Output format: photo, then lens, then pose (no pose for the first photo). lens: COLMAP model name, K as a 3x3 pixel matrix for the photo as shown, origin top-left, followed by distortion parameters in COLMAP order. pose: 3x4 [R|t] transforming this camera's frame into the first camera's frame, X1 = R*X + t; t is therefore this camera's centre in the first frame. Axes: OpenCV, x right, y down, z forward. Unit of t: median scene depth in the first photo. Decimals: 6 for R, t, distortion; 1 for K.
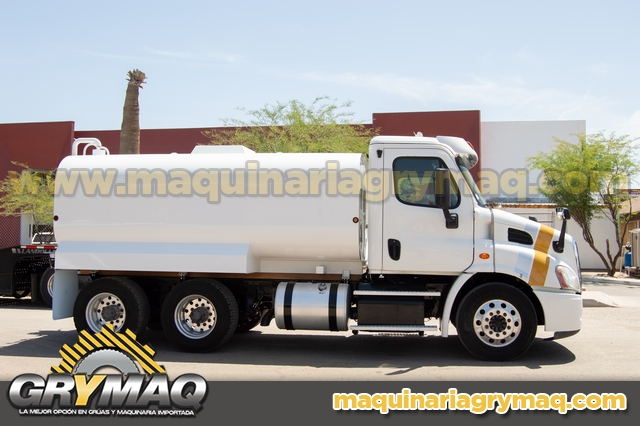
lens RADIAL K [[612.0, 0, 319.0], [0, 612.0, 211.8], [0, 0, 1]] dist [-0.073545, 0.000000]
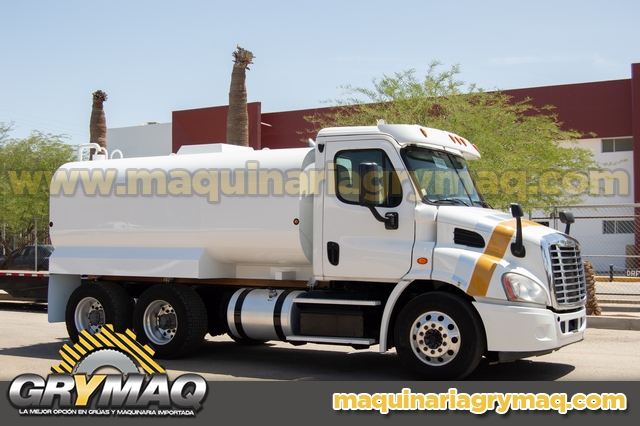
lens RADIAL K [[867.5, 0, 318.1], [0, 867.5, 212.7], [0, 0, 1]] dist [-0.062137, 0.000000]
pose [[0.918418, -0.020375, -0.395088, 0.632108], [0.022460, 0.999748, 0.000654, 0.000034], [0.394974, -0.009475, 0.918643, -0.196139]]
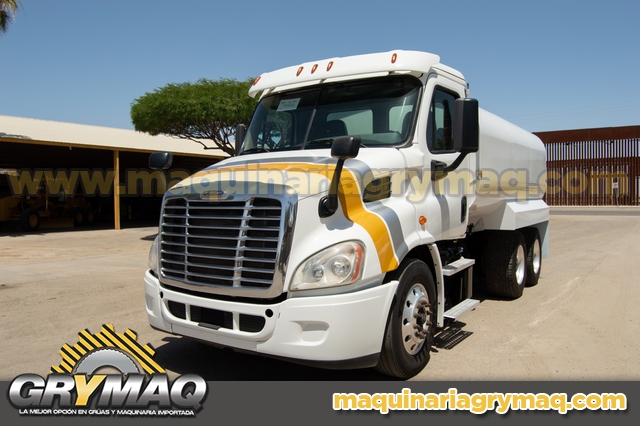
lens RADIAL K [[509.6, 0, 320.0], [0, 509.6, 211.4], [0, 0, 1]] dist [-0.096095, 0.042584]
pose [[-0.441690, 0.015250, -0.897038, 0.877550], [0.042398, 0.999093, -0.003891, 0.076943], [0.896165, -0.039752, -0.441936, 1.459517]]
